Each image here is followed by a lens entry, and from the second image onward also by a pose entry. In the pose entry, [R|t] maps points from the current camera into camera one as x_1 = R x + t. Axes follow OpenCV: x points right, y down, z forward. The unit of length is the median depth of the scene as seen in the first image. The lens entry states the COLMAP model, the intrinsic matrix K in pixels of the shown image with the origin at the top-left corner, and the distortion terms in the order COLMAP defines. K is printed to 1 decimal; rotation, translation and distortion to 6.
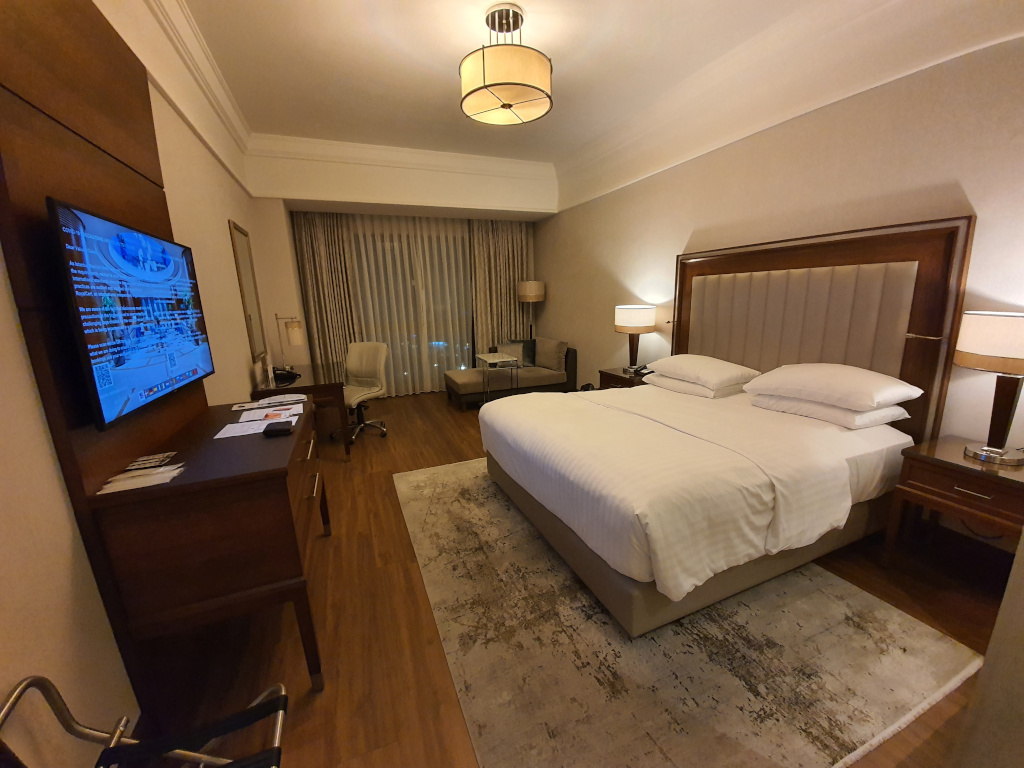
lens RADIAL K [[404.1, 0, 512.0], [0, 404.1, 384.0], [0, 0, 1]] dist [-0.000069, -0.000076]
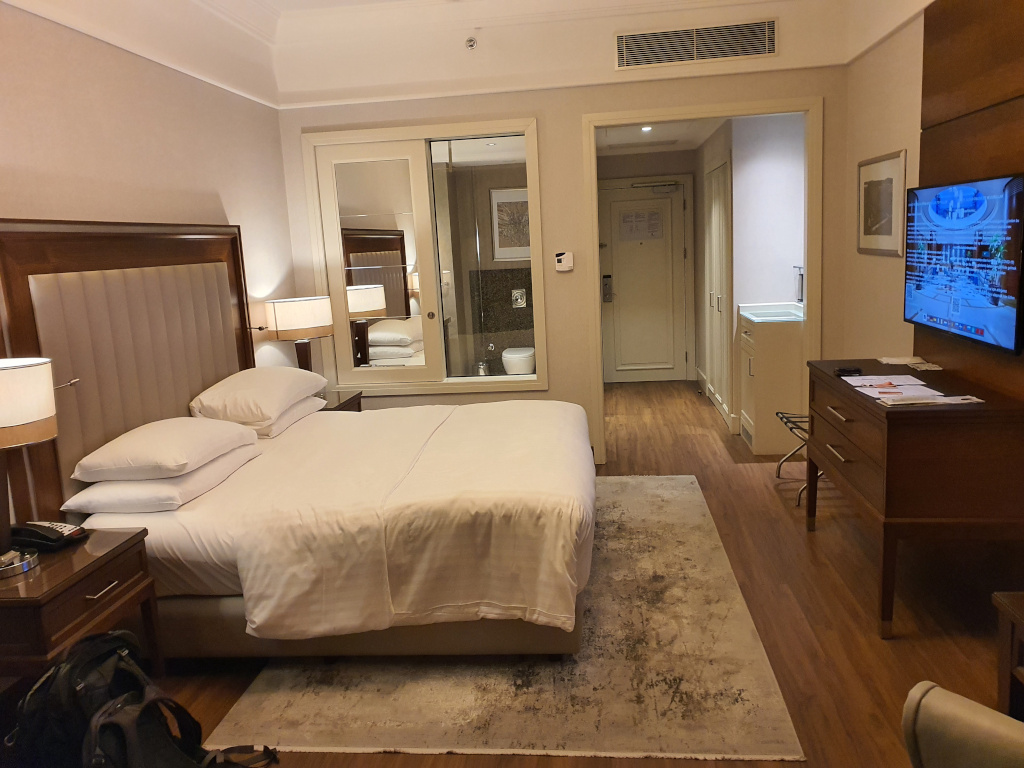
lens RADIAL K [[787.0, 0, 512.0], [0, 787.0, 384.0], [0, 0, 1]] dist [0.020860, 0.000833]
pose [[-0.872054, -0.000922, 0.489408, -0.890529], [0.189857, 0.921049, 0.340033, -0.805680], [-0.451083, 0.389445, -0.803030, 3.349579]]
